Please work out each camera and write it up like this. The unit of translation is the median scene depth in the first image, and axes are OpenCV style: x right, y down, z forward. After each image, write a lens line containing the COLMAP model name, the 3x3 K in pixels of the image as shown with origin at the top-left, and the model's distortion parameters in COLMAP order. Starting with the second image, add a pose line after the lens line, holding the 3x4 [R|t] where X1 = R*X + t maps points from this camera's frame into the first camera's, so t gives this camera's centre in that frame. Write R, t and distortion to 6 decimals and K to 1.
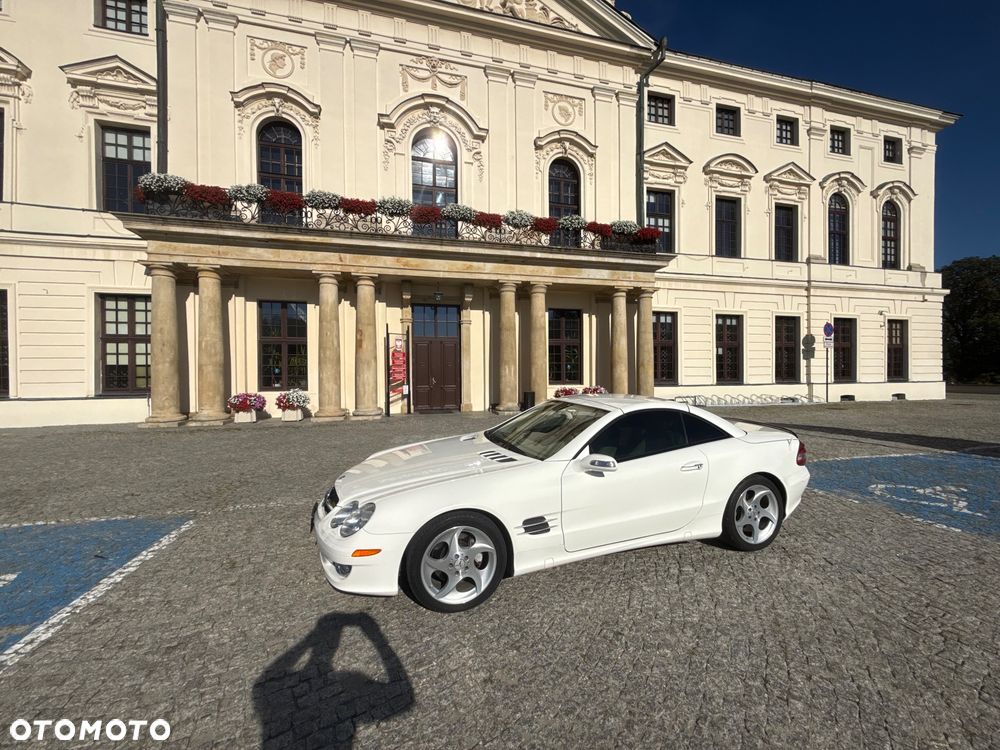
lens RADIAL K [[398.6, 0, 498.8], [0, 398.6, 376.0], [0, 0, 1]] dist [0.002270, 0.000281]
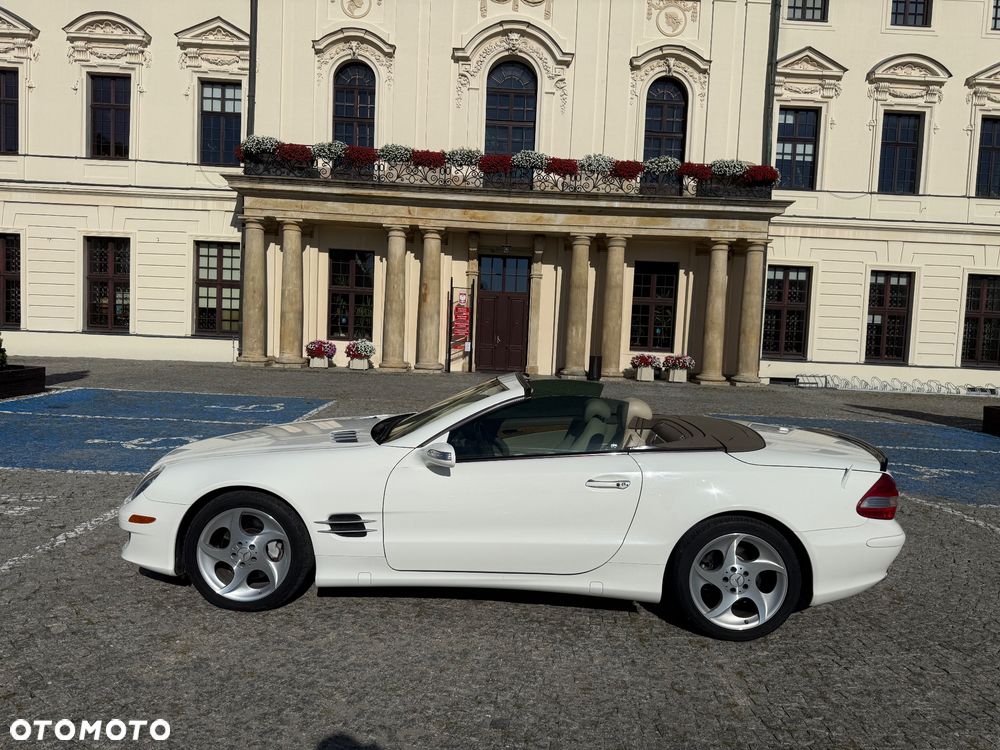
lens RADIAL K [[712.5, 0, 494.6], [0, 712.5, 377.9], [0, 0, 1]] dist [0.060450, -0.074475]
pose [[0.972537, 0.063304, -0.223975, 0.224107], [-0.051175, 0.996912, 0.059554, 0.004685], [0.227053, -0.046457, 0.972774, -0.668468]]
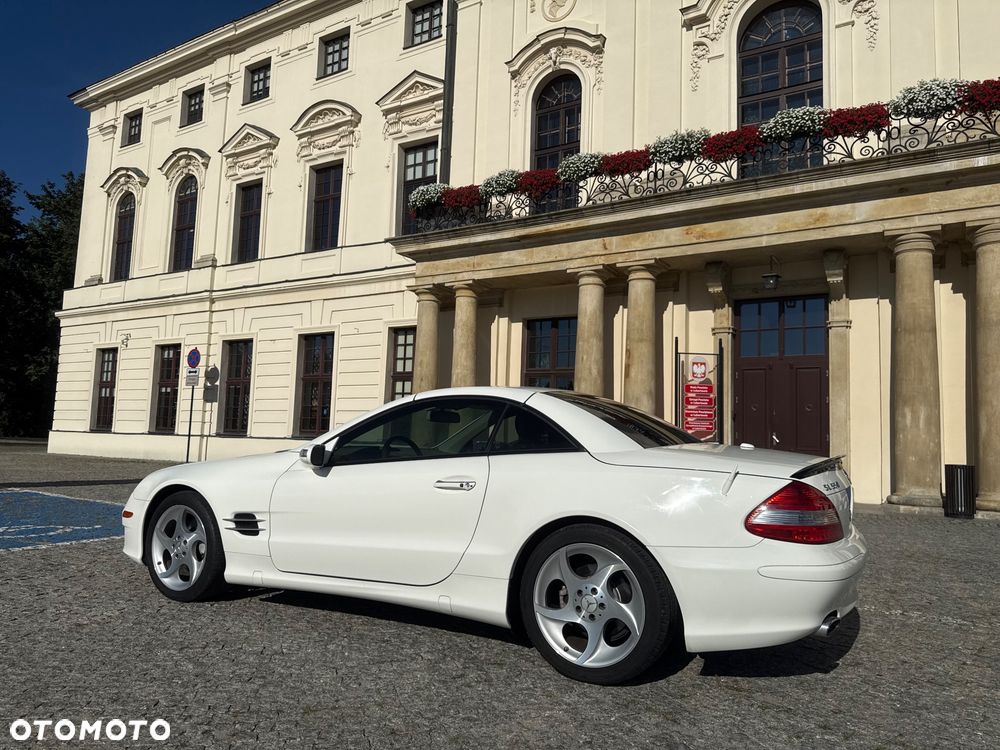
lens RADIAL K [[709.9, 0, 491.4], [0, 709.9, 375.7], [0, 0, 1]] dist [0.083493, -0.127962]
pose [[0.678505, -0.036958, -0.733666, 0.318362], [-0.045698, 0.994676, -0.092369, 0.039088], [0.733173, 0.096200, 0.673203, 0.074027]]
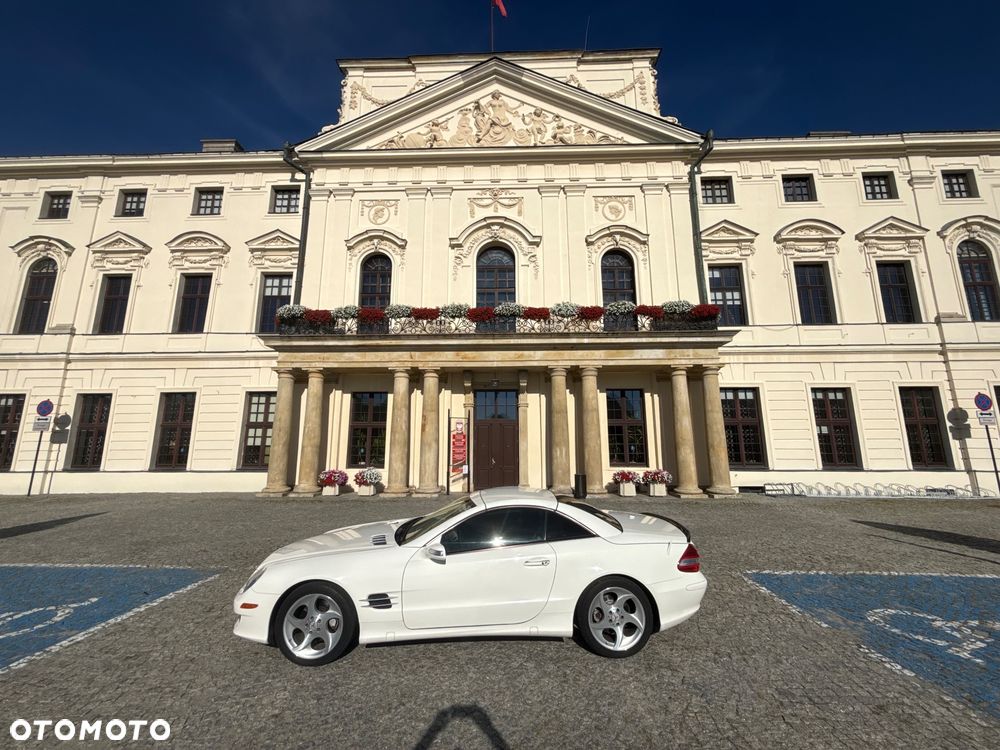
lens RADIAL K [[398.6, 0, 498.8], [0, 398.6, 376.0], [0, 0, 1]] dist [0.002270, 0.000281]
pose [[0.959531, -0.043644, -0.278201, 0.172624], [-0.008247, 0.983138, -0.182677, -0.018547], [0.281483, 0.177578, 0.942992, -0.039281]]
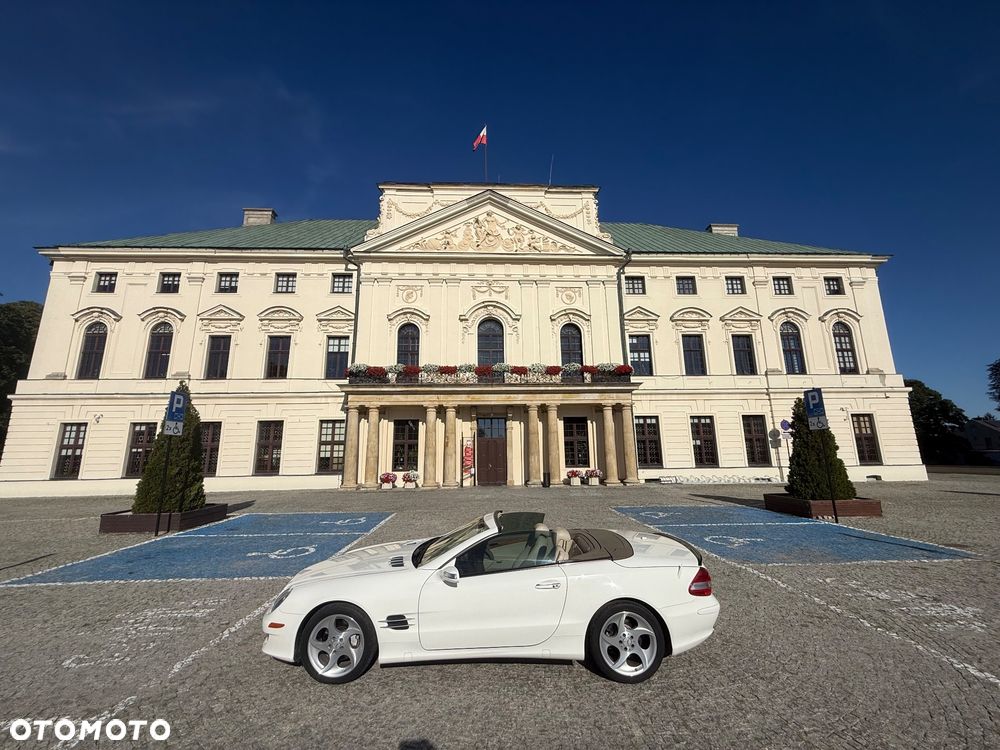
lens RADIAL K [[400.9, 0, 498.8], [0, 400.9, 375.0], [0, 0, 1]] dist [0.005567, -0.000084]
pose [[0.978514, -0.044831, -0.201247, 0.237279], [0.004470, 0.980458, -0.196679, -0.029445], [0.206131, 0.191554, 0.959592, -0.688067]]
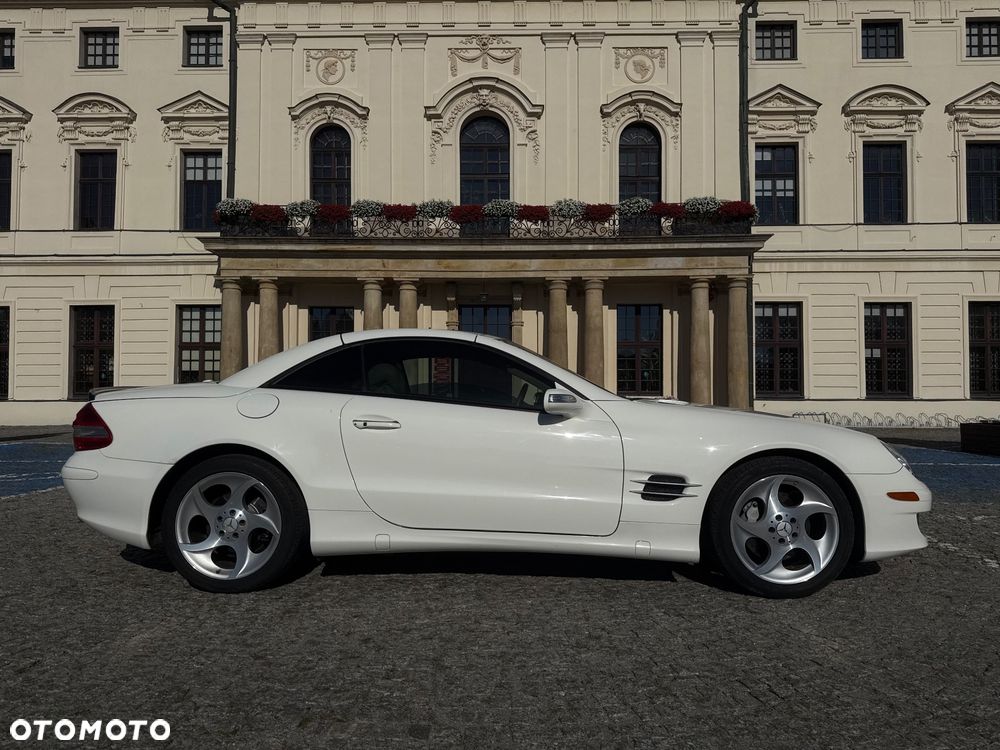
lens RADIAL K [[715.7, 0, 502.9], [0, 715.7, 376.6], [0, 0, 1]] dist [0.065293, -0.092280]
pose [[0.962079, -0.000074, -0.272772, 0.357775], [-0.010046, 0.999312, -0.035701, 0.045459], [0.272587, 0.037088, 0.961416, -0.596575]]
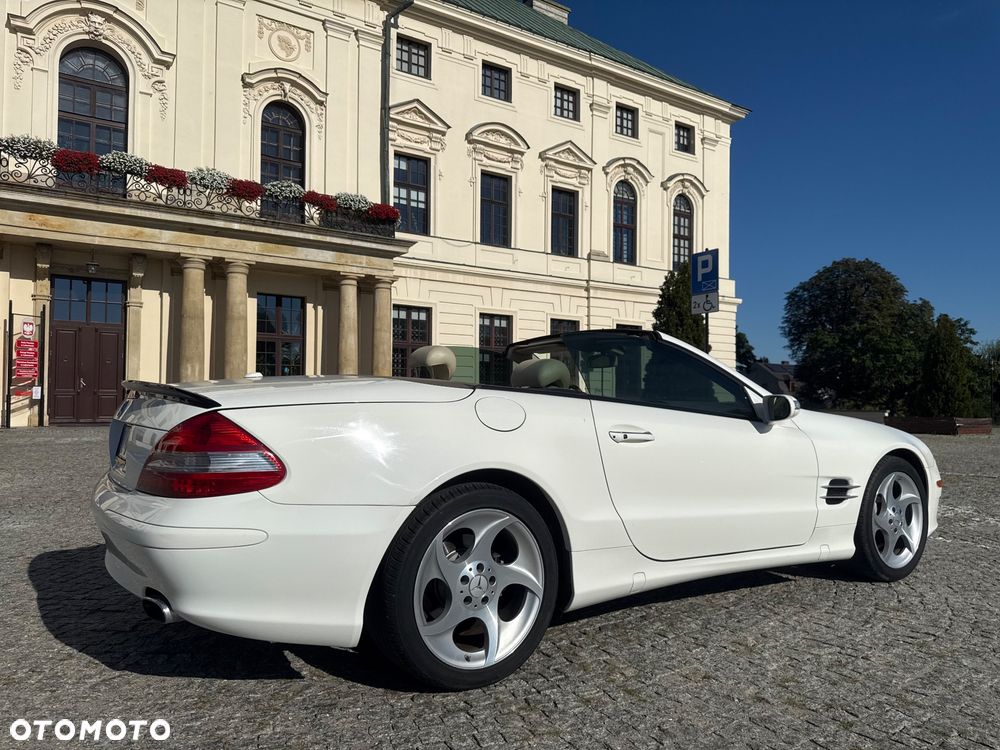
lens RADIAL K [[712.5, 0, 494.6], [0, 712.5, 377.9], [0, 0, 1]] dist [0.060450, -0.074475]
pose [[0.945829, 0.025489, 0.323663, 0.134088], [-0.012513, 0.999035, -0.042108, 0.055001], [-0.324424, 0.035777, 0.945235, -0.529212]]
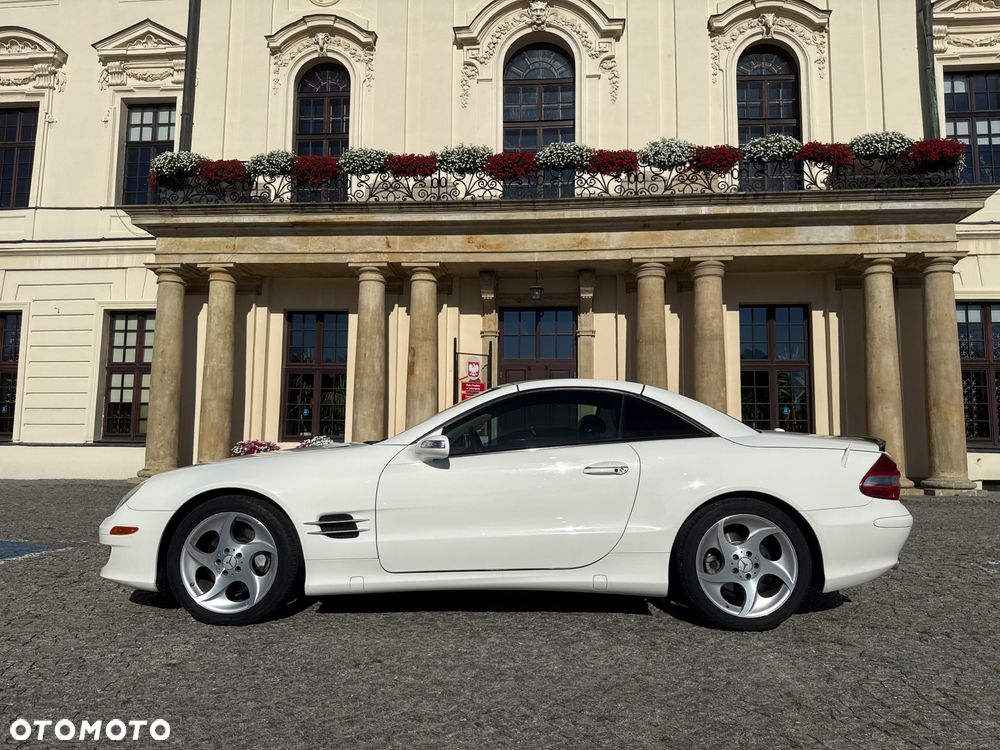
lens RADIAL K [[712.3, 0, 501.2], [0, 712.3, 375.5], [0, 0, 1]] dist [0.034822, -0.040341]
pose [[0.941408, -0.017416, -0.336820, 0.172173], [-0.020022, 0.994019, -0.107359, 0.049384], [0.336675, 0.107812, 0.935428, -0.032356]]
